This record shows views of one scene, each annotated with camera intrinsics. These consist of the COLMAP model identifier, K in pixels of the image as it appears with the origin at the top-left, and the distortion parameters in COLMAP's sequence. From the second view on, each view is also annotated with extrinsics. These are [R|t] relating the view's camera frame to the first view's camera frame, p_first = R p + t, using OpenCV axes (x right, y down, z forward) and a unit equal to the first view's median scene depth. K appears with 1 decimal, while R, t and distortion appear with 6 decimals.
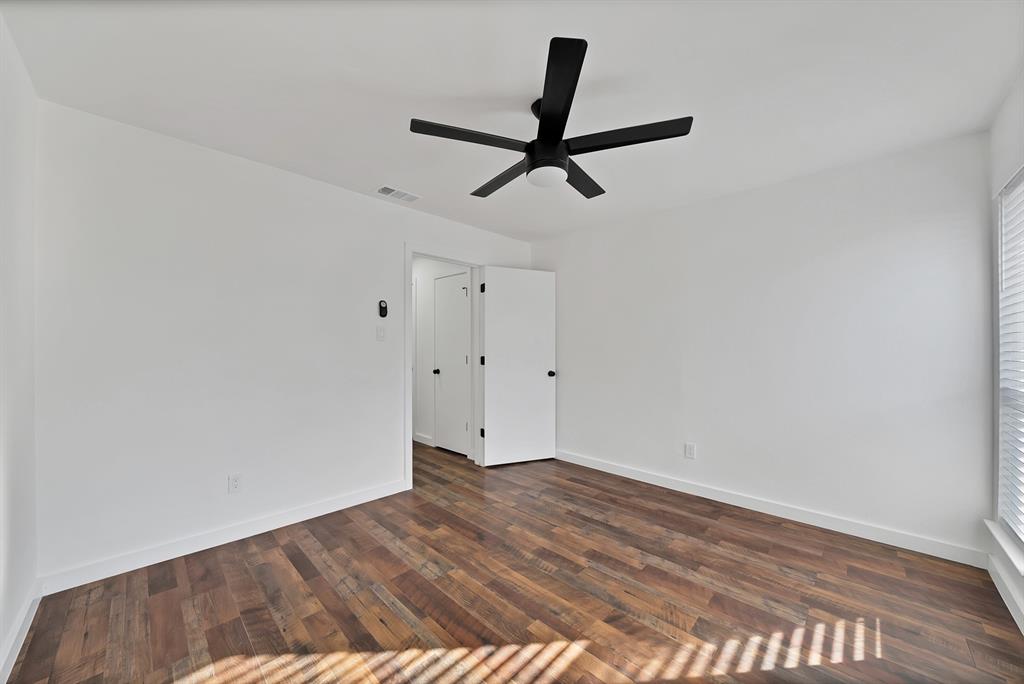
lens RADIAL K [[364.5, 0, 514.7], [0, 364.5, 343.3], [0, 0, 1]] dist [-0.020082, 0.000485]
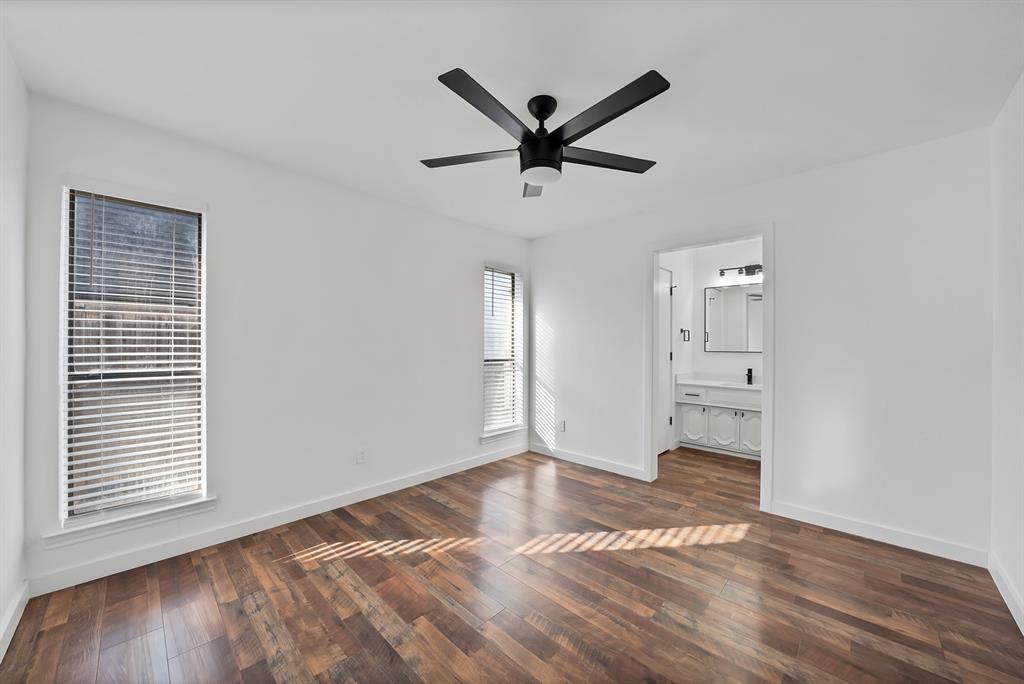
lens RADIAL K [[364.5, 0, 510.9], [0, 364.5, 344.8], [0, 0, 1]] dist [-0.020082, 0.000485]
pose [[-0.999997, -0.002577, 0.000218, 0.196007], [-0.002579, 0.999950, -0.009637, 0.025118], [-0.000193, -0.009638, -0.999954, 2.353239]]
